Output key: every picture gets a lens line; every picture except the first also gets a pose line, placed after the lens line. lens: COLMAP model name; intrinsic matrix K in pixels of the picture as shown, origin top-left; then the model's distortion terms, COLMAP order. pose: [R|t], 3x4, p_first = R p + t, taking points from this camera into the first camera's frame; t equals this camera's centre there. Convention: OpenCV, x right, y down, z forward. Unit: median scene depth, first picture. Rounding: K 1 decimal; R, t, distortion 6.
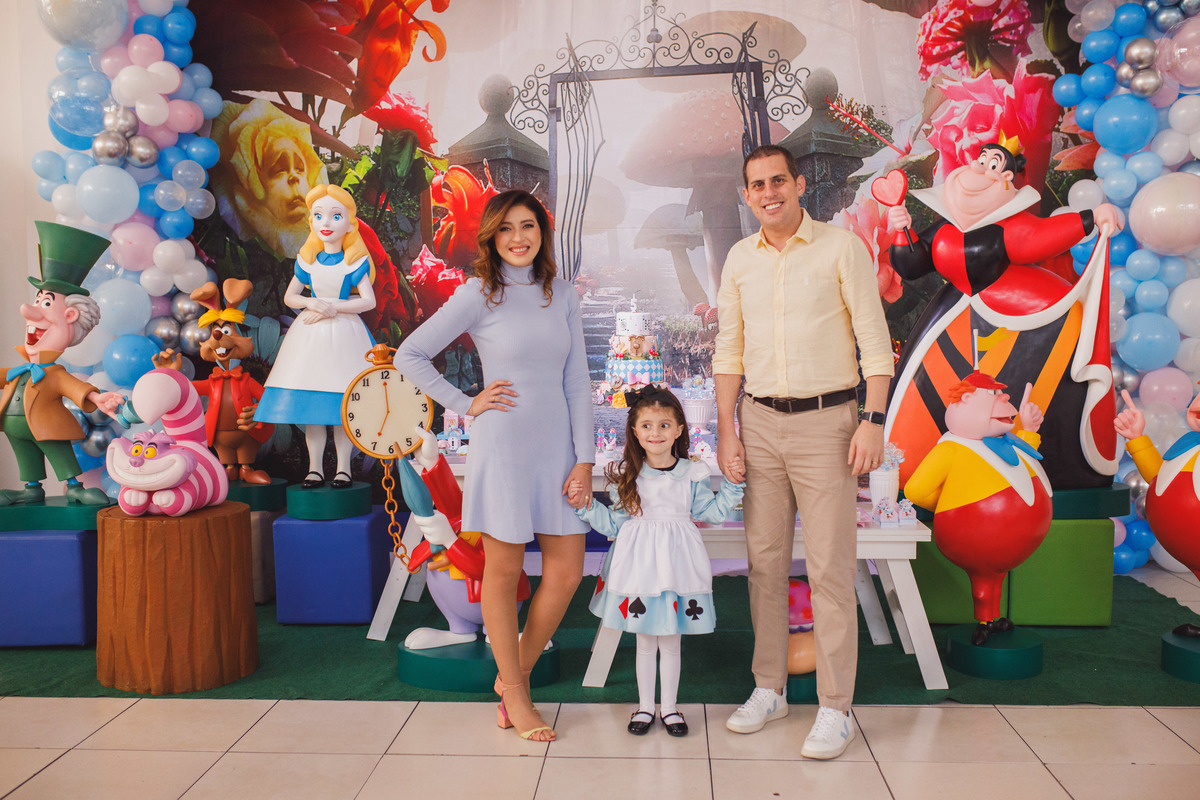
lens RADIAL K [[1151.4, 0, 603.8], [0, 1151.4, 402.4], [0, 0, 1]] dist [-0.061876, 0.095166]
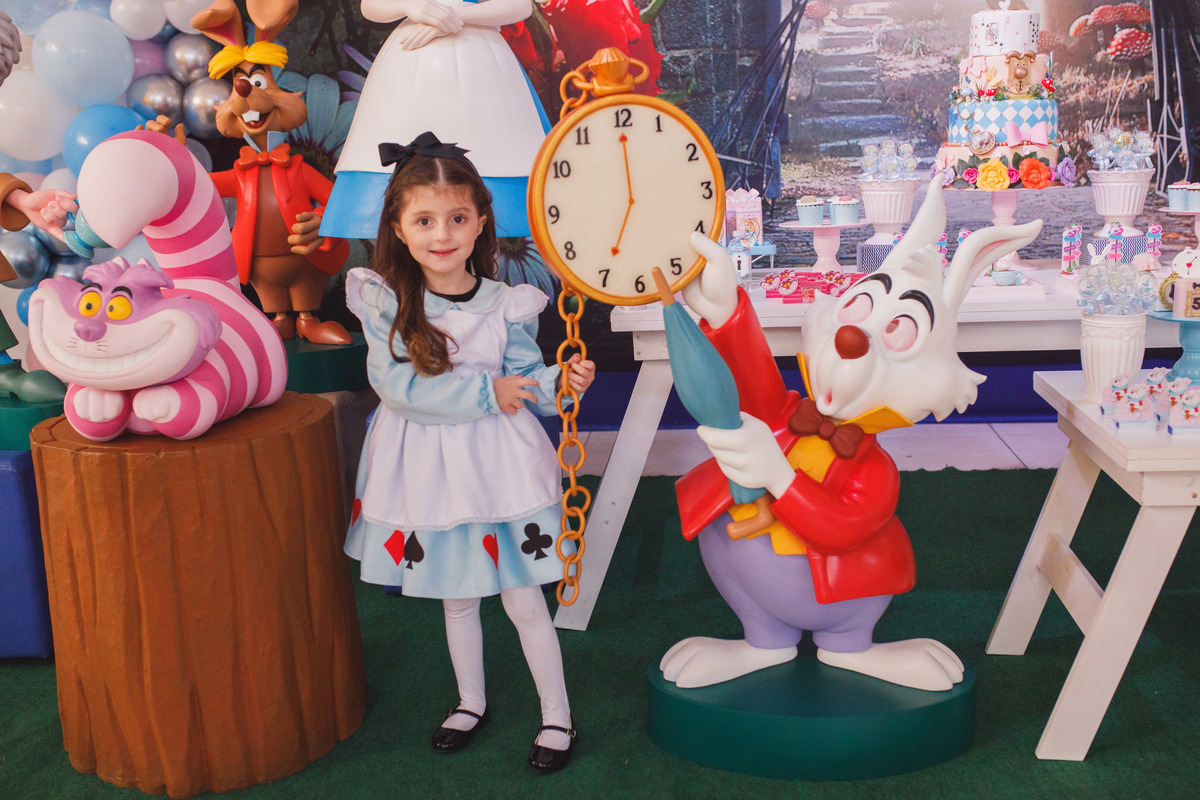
lens RADIAL K [[1201.5, 0, 604.0], [0, 1201.5, 403.1], [0, 0, 1]] dist [-0.061626, 0.090884]
pose [[0.998749, -0.026045, -0.042691, -0.138307], [0.032328, 0.987573, 0.153800, 0.010659], [0.038155, -0.154987, 0.987179, 0.400575]]
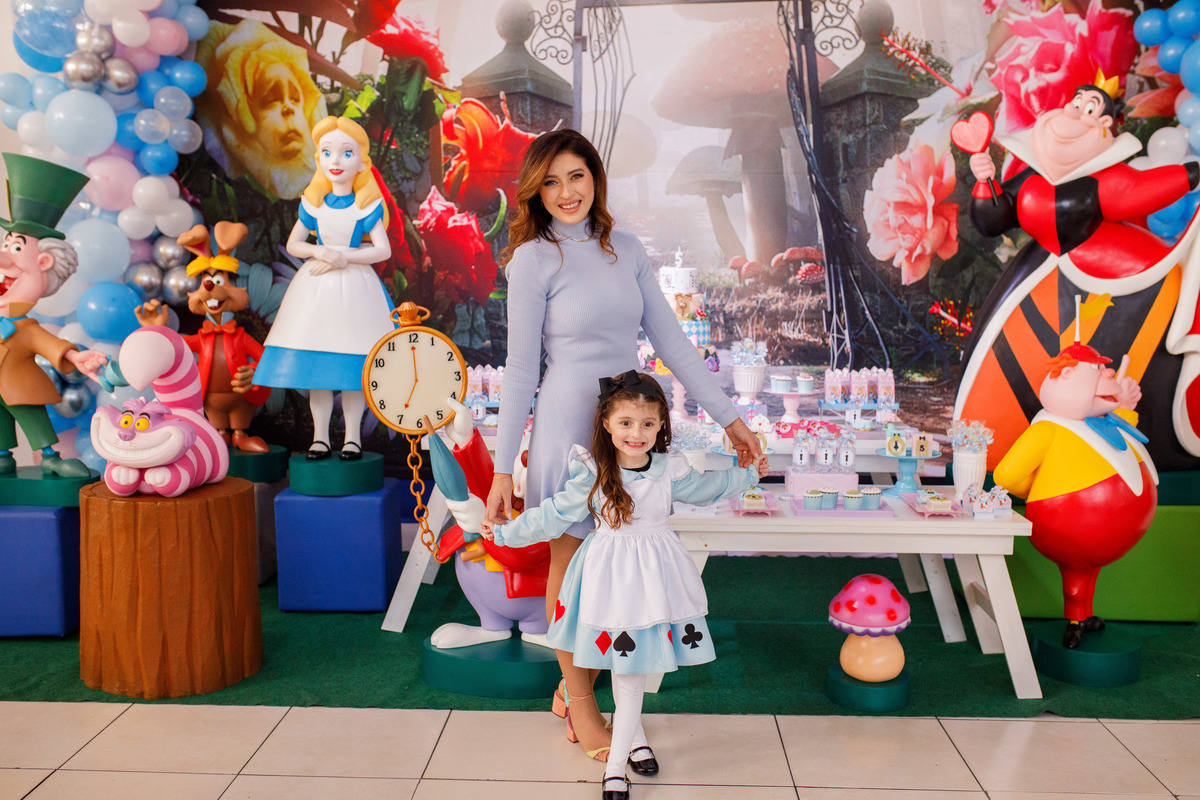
lens RADIAL K [[1175.0, 0, 603.7], [0, 1175.0, 404.4], [0, 0, 1]] dist [-0.063693, 0.098772]
pose [[0.999622, 0.012874, 0.024279, -0.051577], [-0.014017, 0.998773, 0.047489, -0.013818], [-0.023637, -0.047811, 0.998577, 0.081535]]
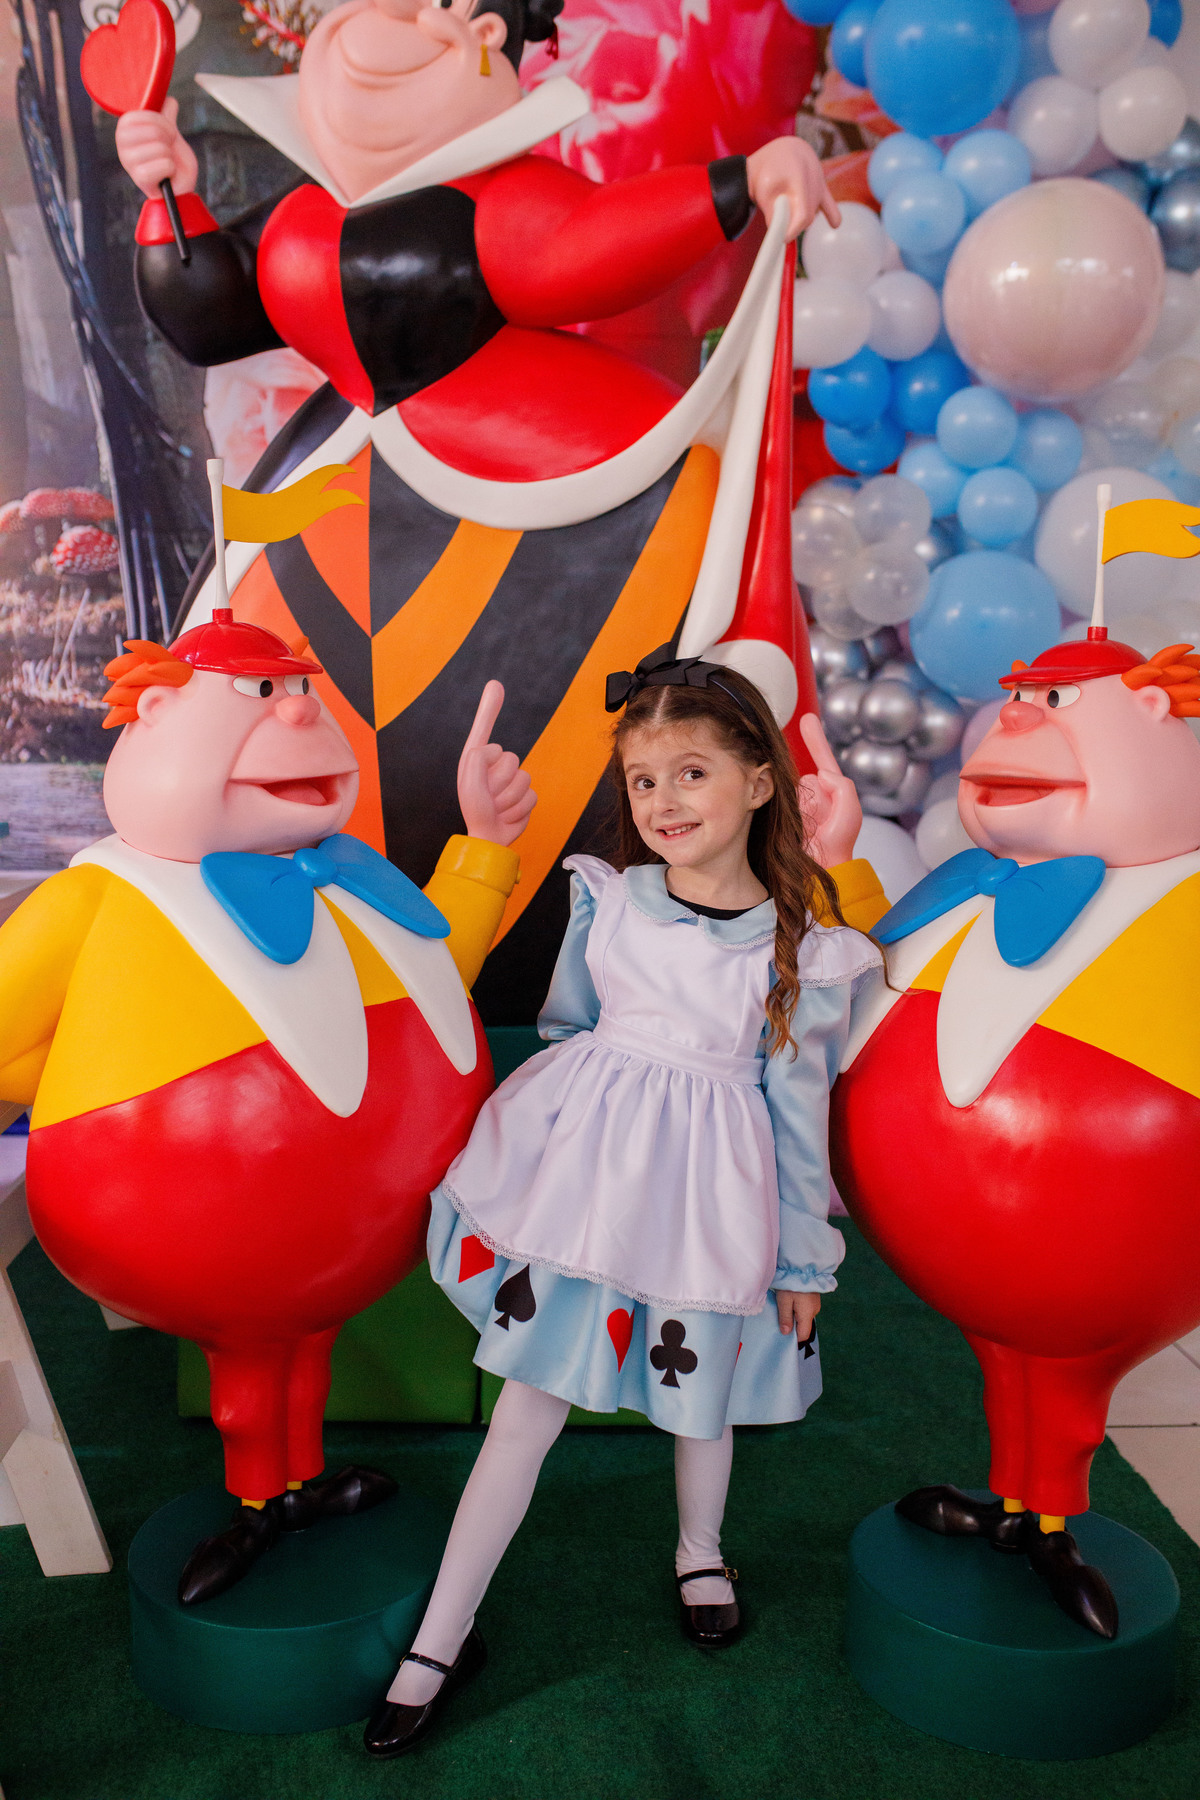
lens RADIAL K [[1727.0, 0, 604.1], [0, 1727.0, 890.9], [0, 0, 1]] dist [-0.061876, 0.095166]
pose [[0.990918, 0.017665, 0.133302, 0.292236], [-0.023955, 0.998667, 0.045725, 0.014769], [-0.132316, -0.048503, 0.990020, 0.462022]]
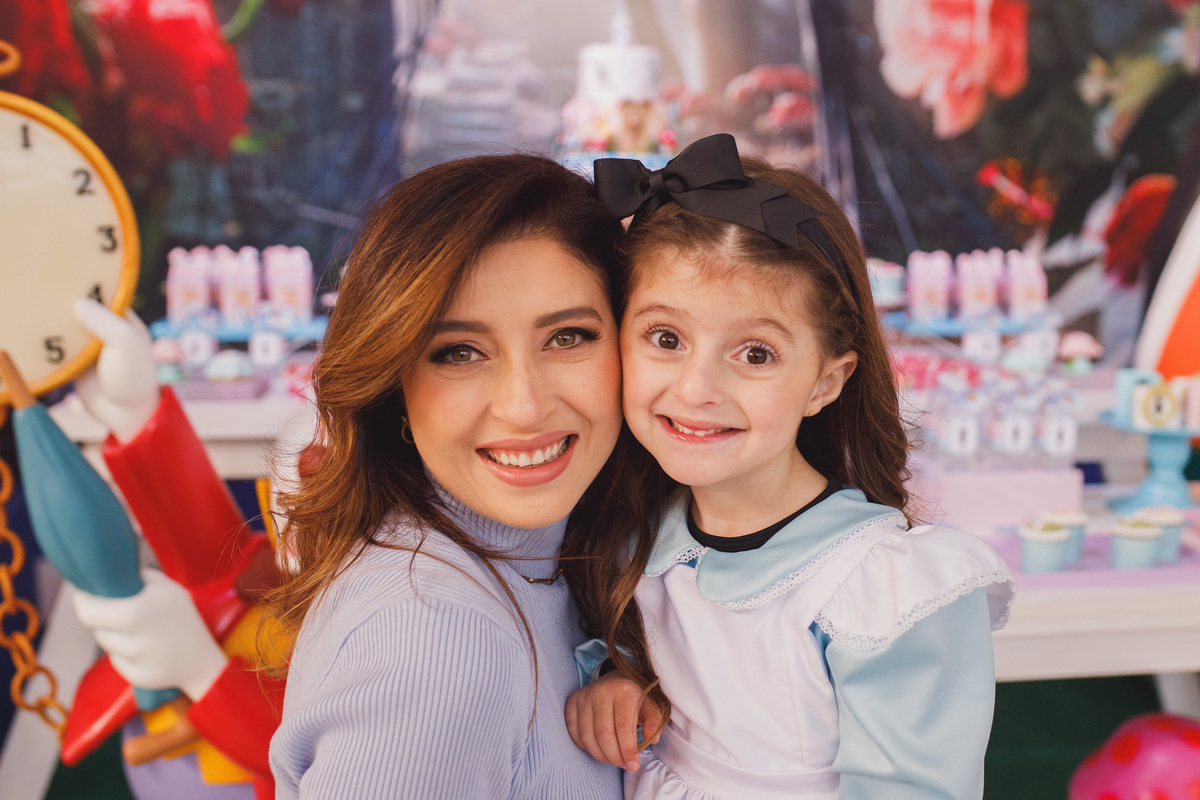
lens RADIAL K [[1299.2, 0, 659.1], [0, 1299.2, 367.4], [0, 0, 1]] dist [-0.029724, -0.018261]
pose [[0.974727, -0.004650, 0.223349, -0.069030], [-0.008704, 0.998234, 0.058766, 0.013414], [-0.223228, -0.059225, 0.972965, 0.489961]]
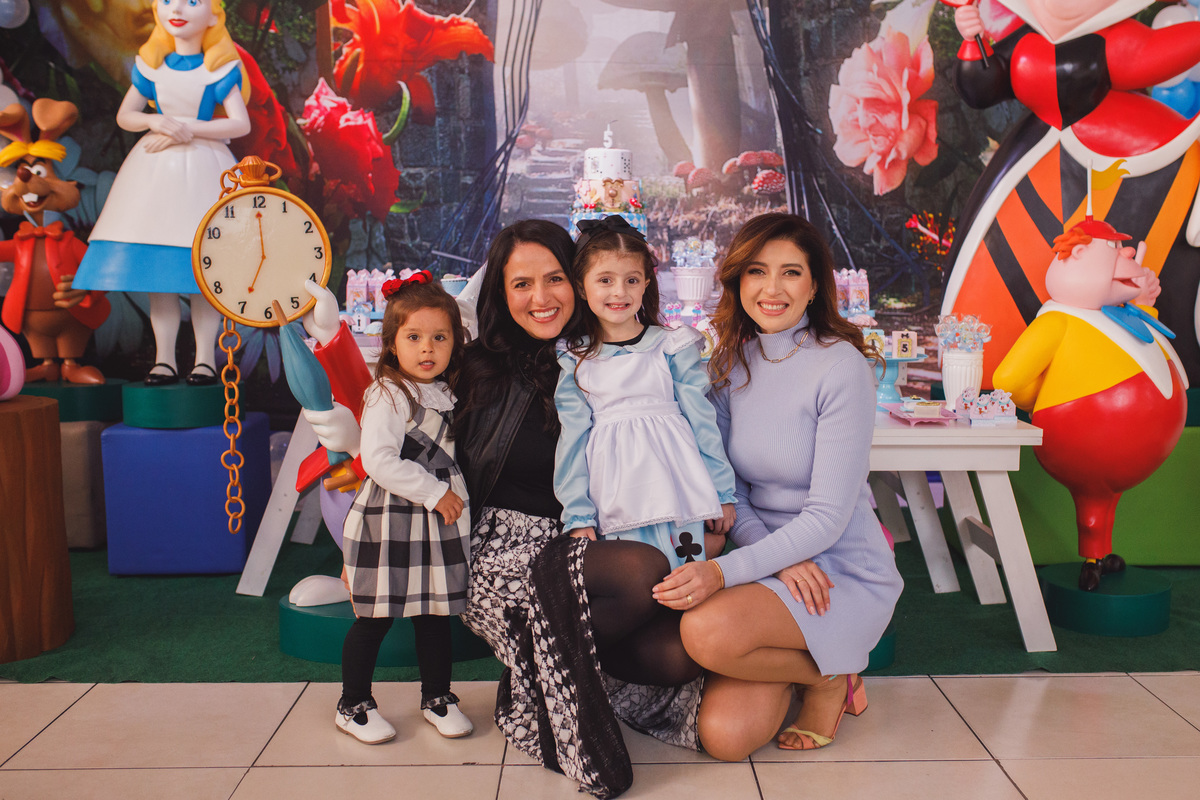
lens RADIAL K [[1250.5, 0, 648.2], [0, 1250.5, 383.4], [0, 0, 1]] dist [-0.064048, 0.106751]
pose [[0.995286, 0.003338, 0.096923, -0.024761], [-0.006430, 0.999480, 0.031601, 0.044693], [-0.096767, -0.032075, 0.994790, 0.190474]]
